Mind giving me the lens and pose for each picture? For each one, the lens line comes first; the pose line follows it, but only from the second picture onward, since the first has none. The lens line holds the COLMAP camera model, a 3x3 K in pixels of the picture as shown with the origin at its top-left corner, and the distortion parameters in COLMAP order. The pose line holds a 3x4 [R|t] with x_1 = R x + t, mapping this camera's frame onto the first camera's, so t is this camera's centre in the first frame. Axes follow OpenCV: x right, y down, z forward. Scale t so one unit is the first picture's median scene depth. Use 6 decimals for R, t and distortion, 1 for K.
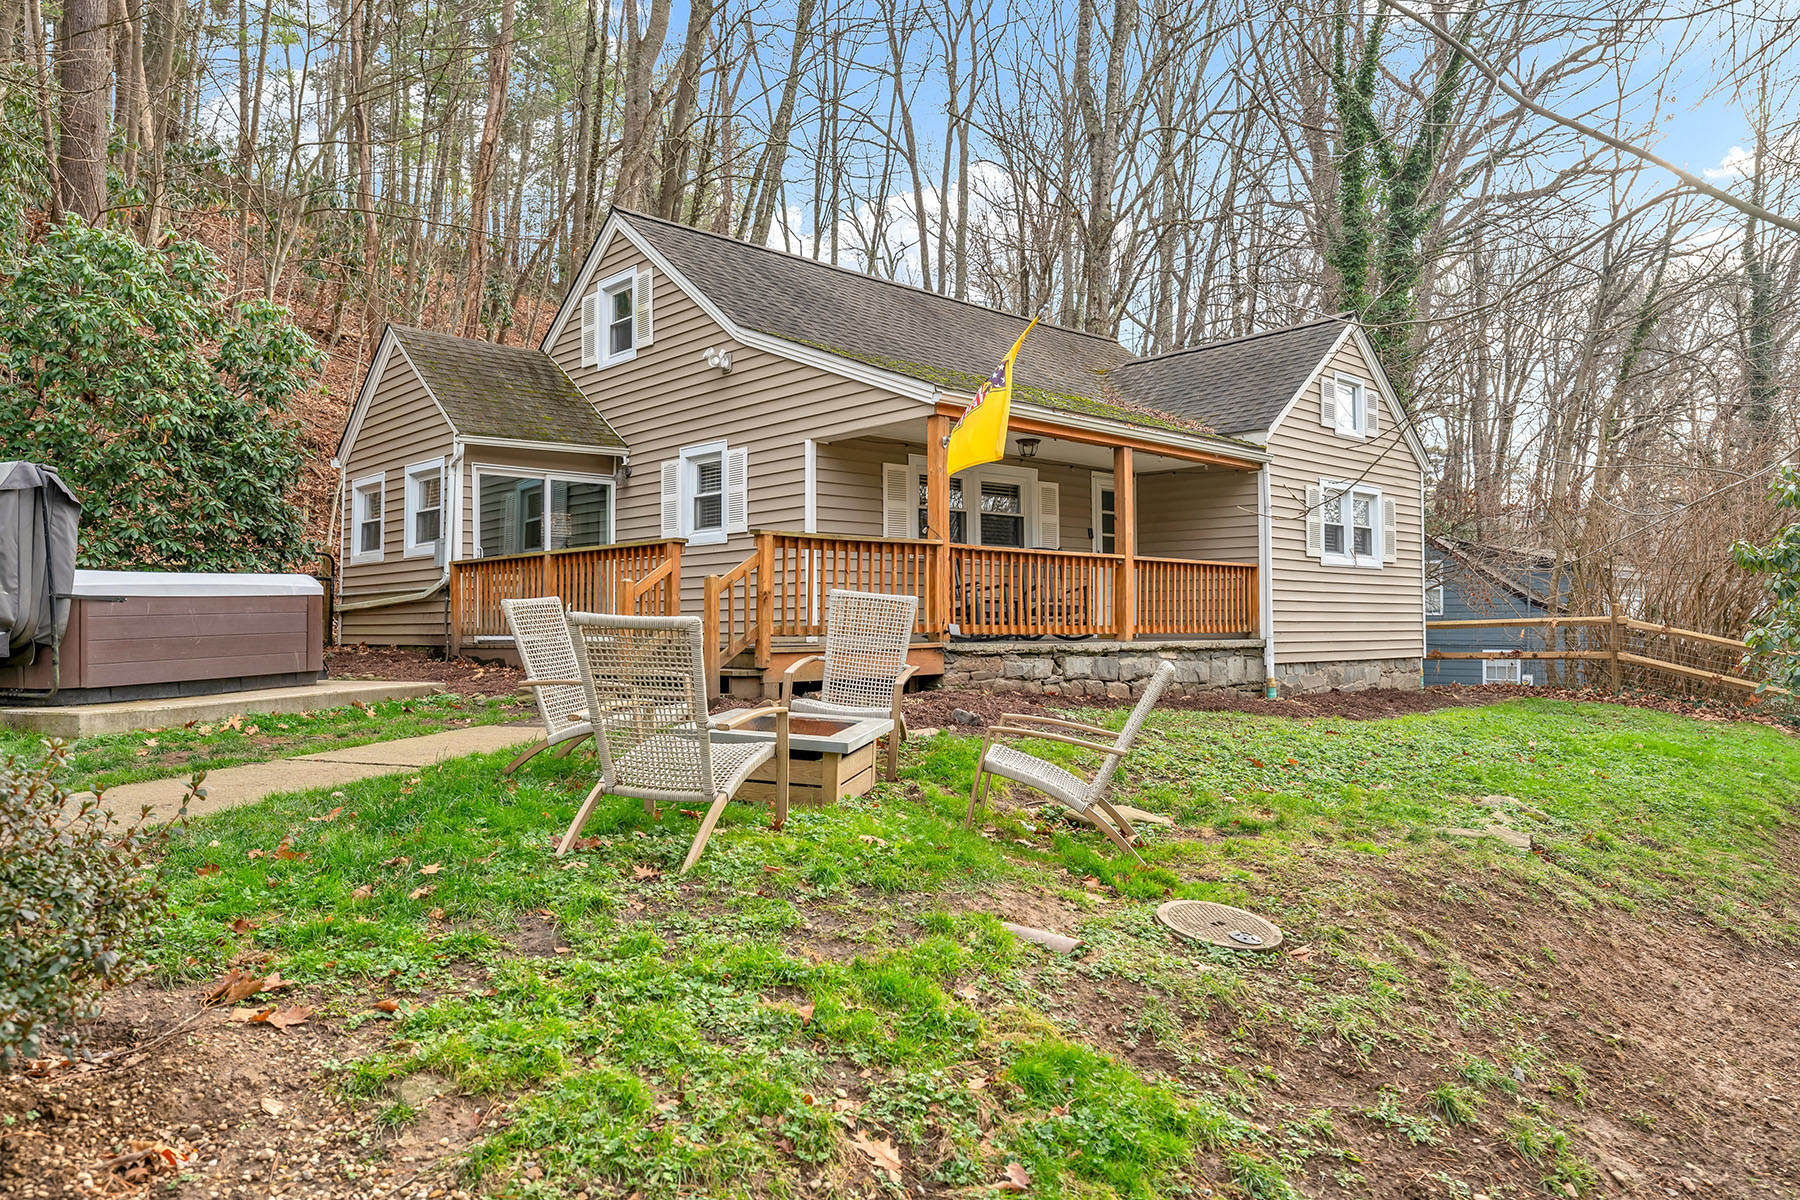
lens RADIAL K [[1187.0, 0, 890.4], [0, 1187.0, 627.8], [0, 0, 1]] dist [0.003517, 0.002595]
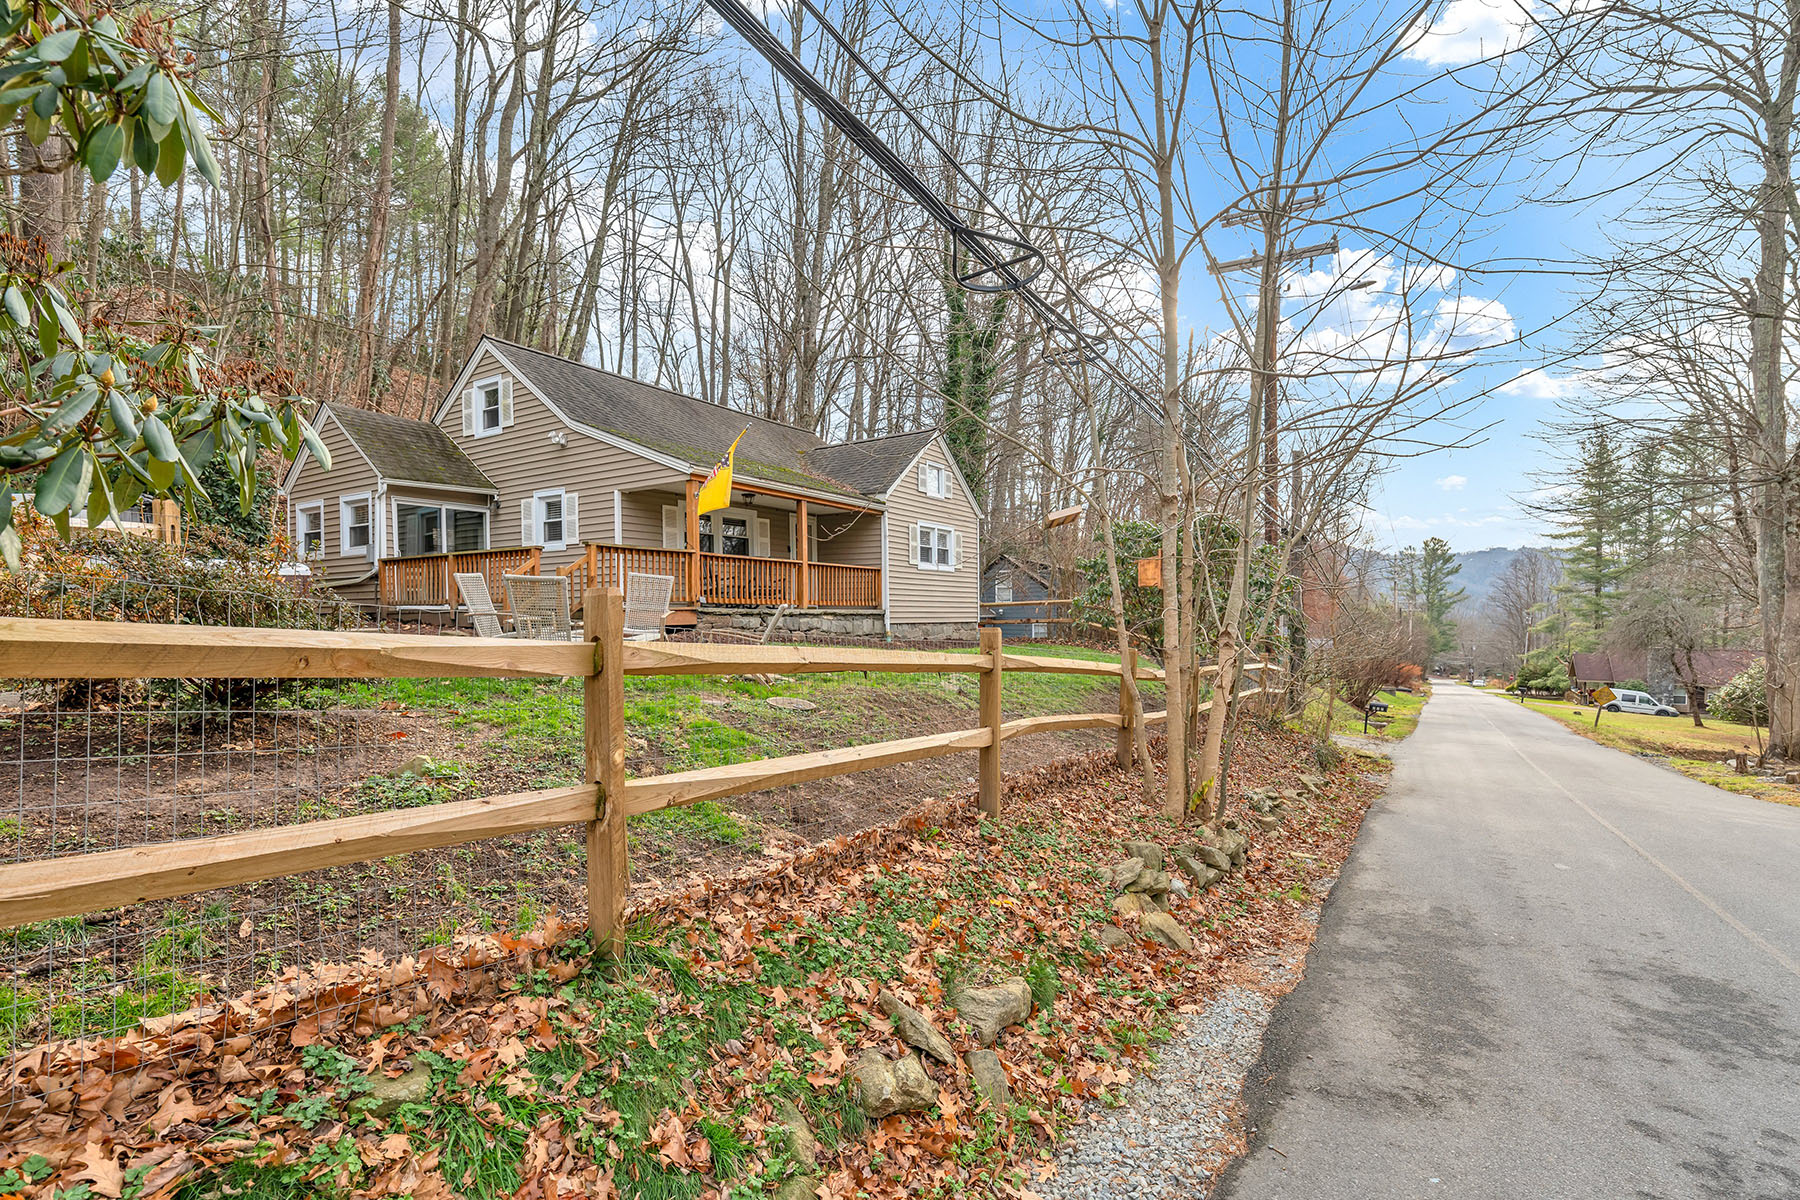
lens RADIAL K [[823.5, 0, 895.8], [0, 823.5, 647.7], [0, 0, 1]] dist [0.000795, 0.000090]
pose [[0.967870, -0.010997, 0.251211, 0.016818], [0.001543, 0.999284, 0.037799, 0.020214], [-0.251447, -0.036197, 0.967194, -0.215686]]
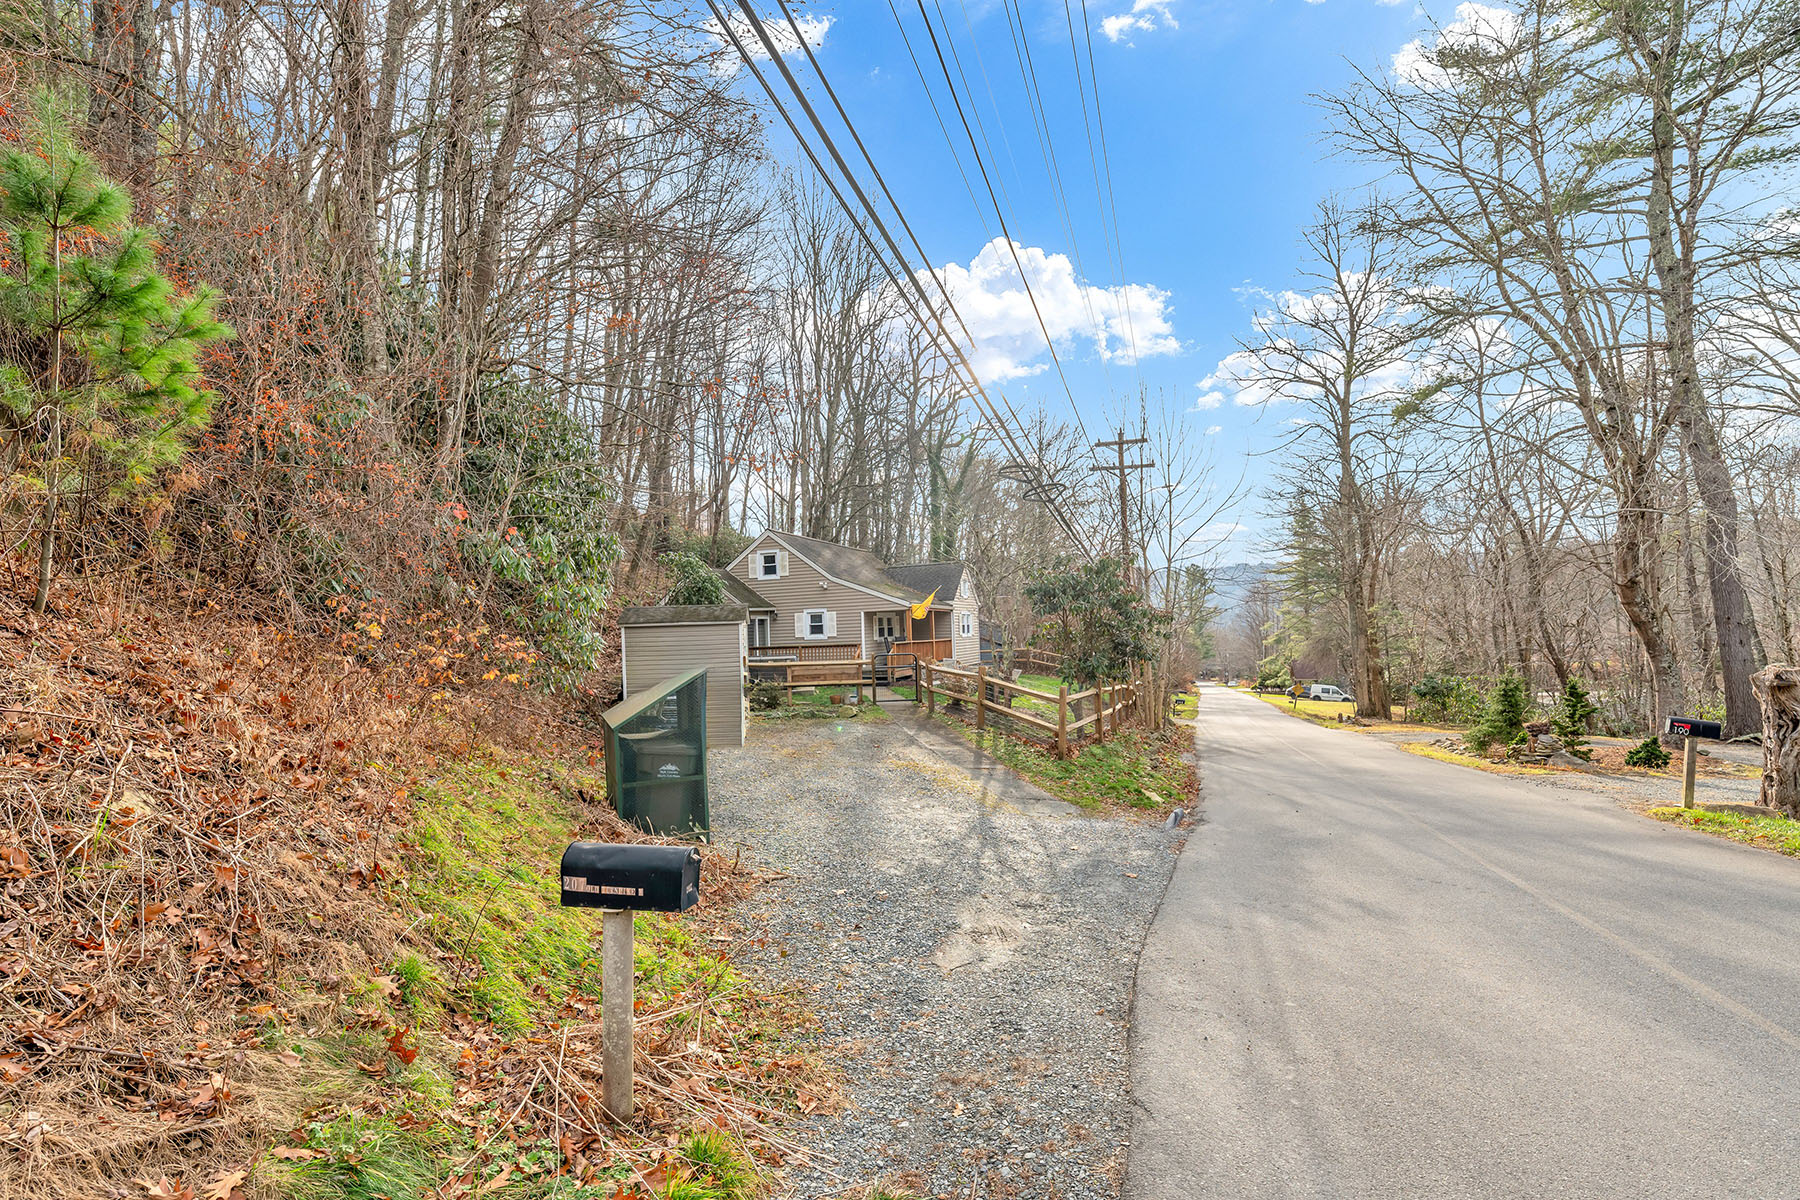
lens RADIAL K [[823.5, 0, 895.8], [0, 823.5, 647.7], [0, 0, 1]] dist [0.000795, 0.000090]
pose [[0.885067, -0.034392, 0.464191, -0.955257], [0.029985, 0.999408, 0.016875, -0.075525], [-0.464497, -0.001017, 0.885574, -1.048444]]
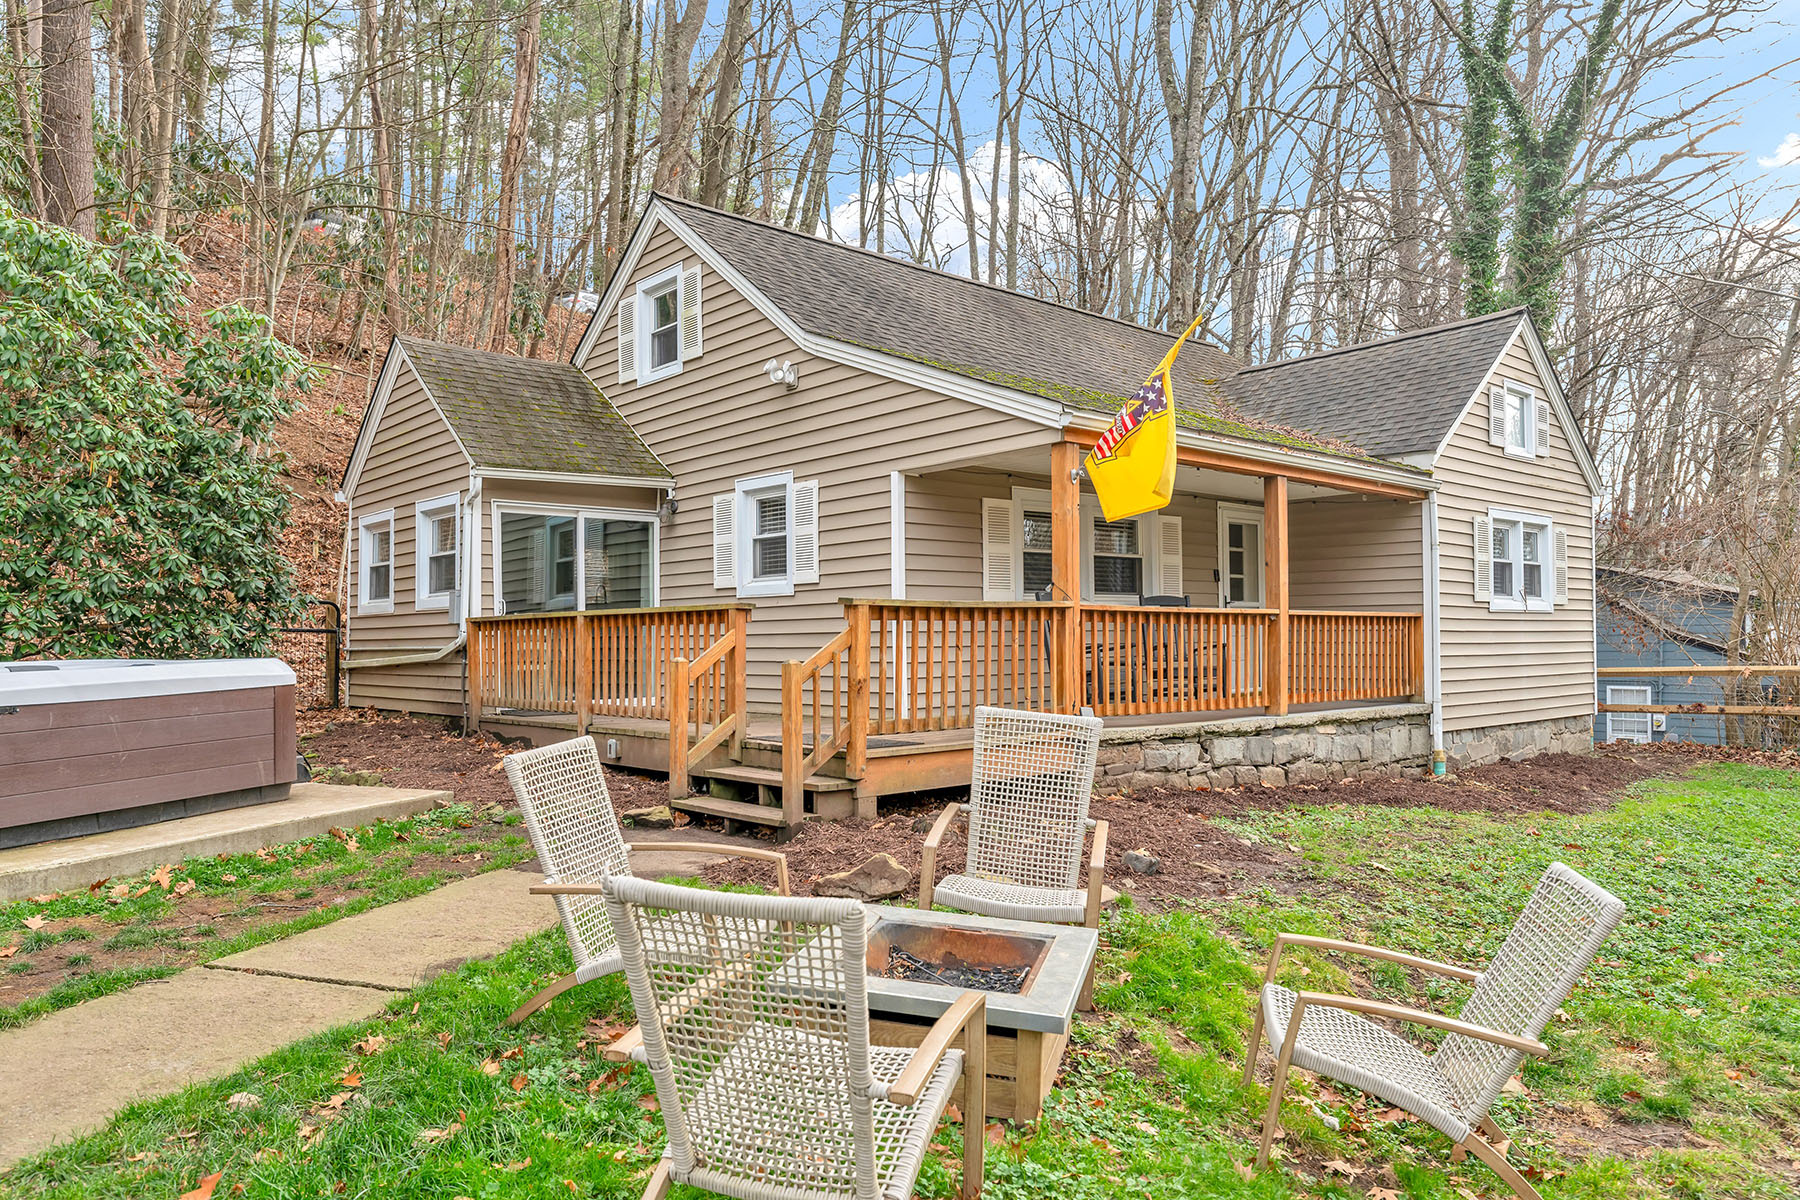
lens RADIAL K [[1186.5, 0, 882.0], [0, 1186.5, 680.4], [0, 0, 1]] dist [0.003609, 0.000280]
pose [[0.999305, -0.000442, -0.037275, -0.040077], [0.001760, 0.999374, 0.035331, -0.036732], [0.037236, -0.035372, 0.998680, 0.150520]]
